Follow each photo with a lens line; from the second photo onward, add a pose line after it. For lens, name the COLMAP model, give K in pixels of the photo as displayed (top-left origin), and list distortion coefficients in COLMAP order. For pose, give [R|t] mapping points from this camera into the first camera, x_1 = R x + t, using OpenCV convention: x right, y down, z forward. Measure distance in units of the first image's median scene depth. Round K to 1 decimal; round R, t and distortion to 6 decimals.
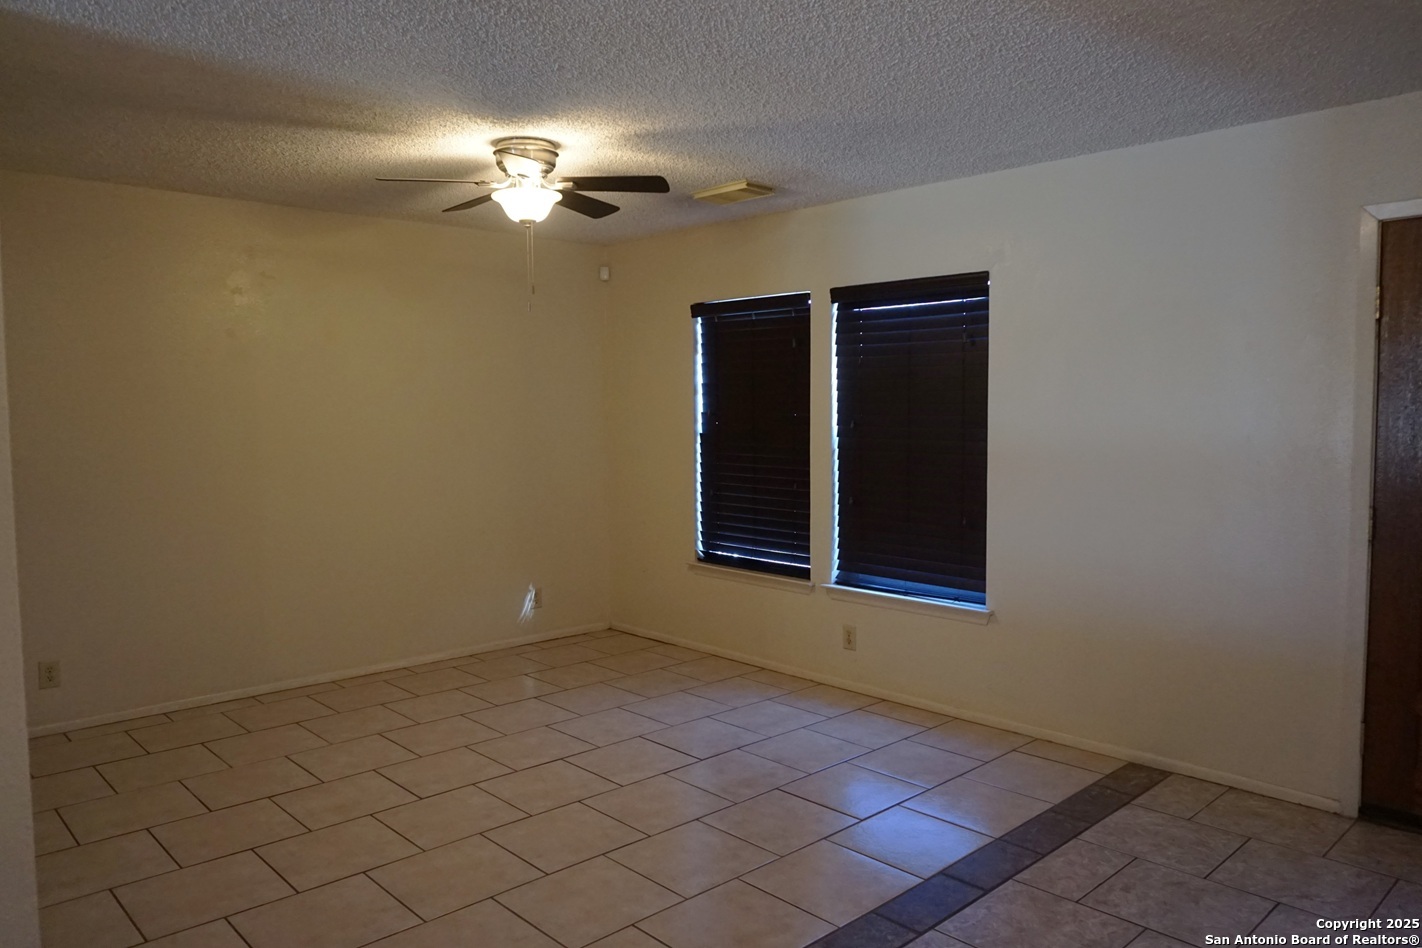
lens RADIAL K [[985.2, 0, 688.1], [0, 985.2, 473.7], [0, 0, 1]] dist [-0.039975, 0.001076]
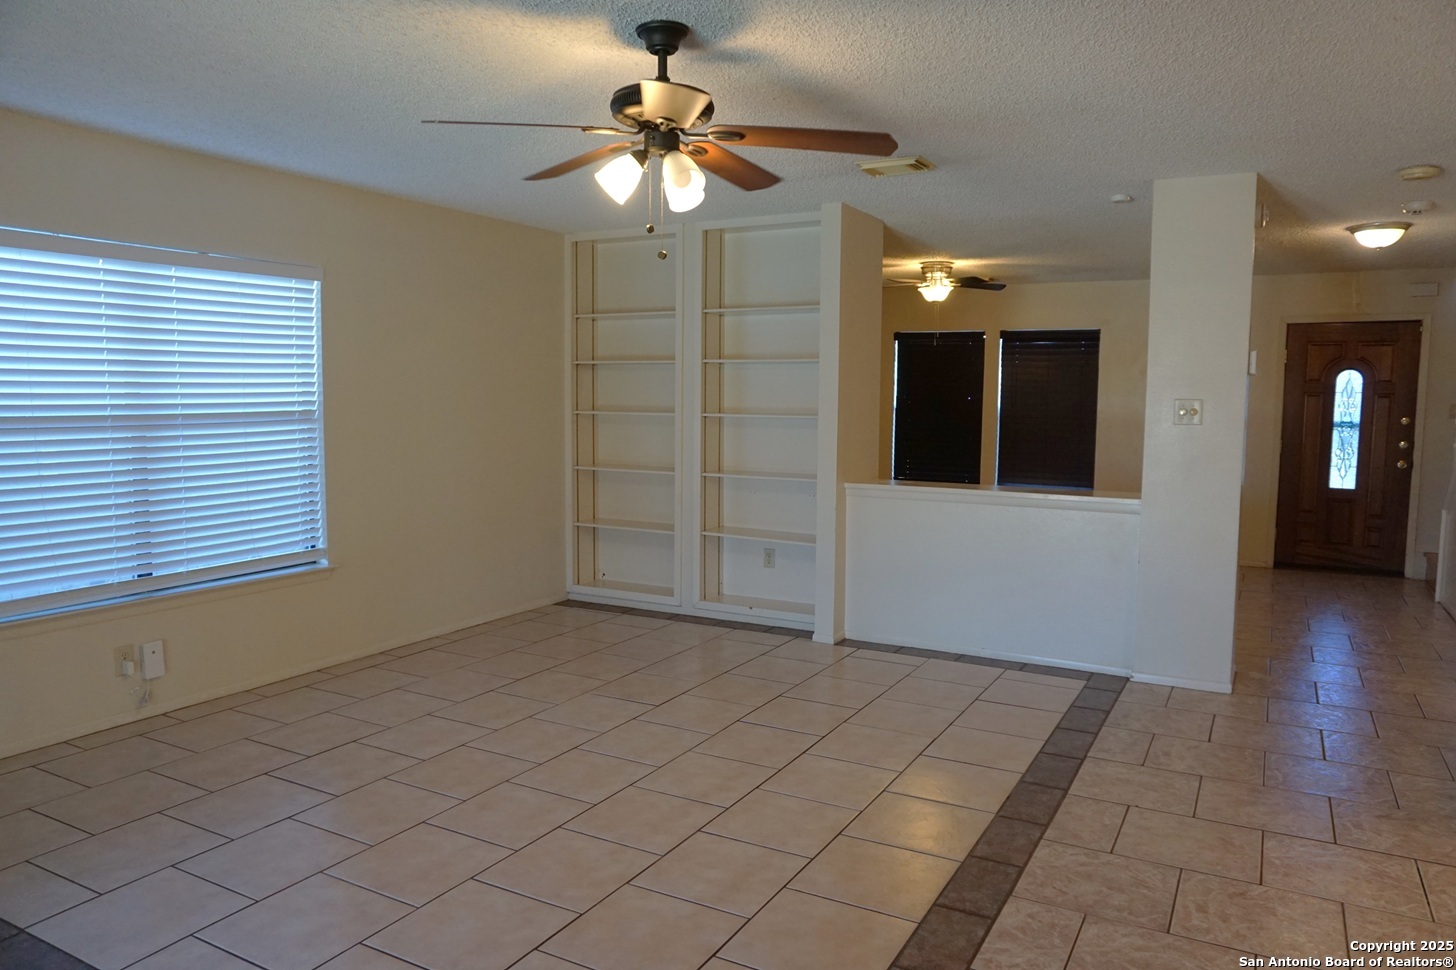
lens RADIAL K [[1029.3, 0, 728.0], [0, 1029.3, 485.0], [0, 0, 1]] dist [-0.006318, -0.003376]
pose [[0.949135, -0.019179, 0.314285, -1.267873], [0.009238, 0.999410, 0.033090, 0.044960], [-0.314735, -0.028504, 0.948752, -0.911534]]
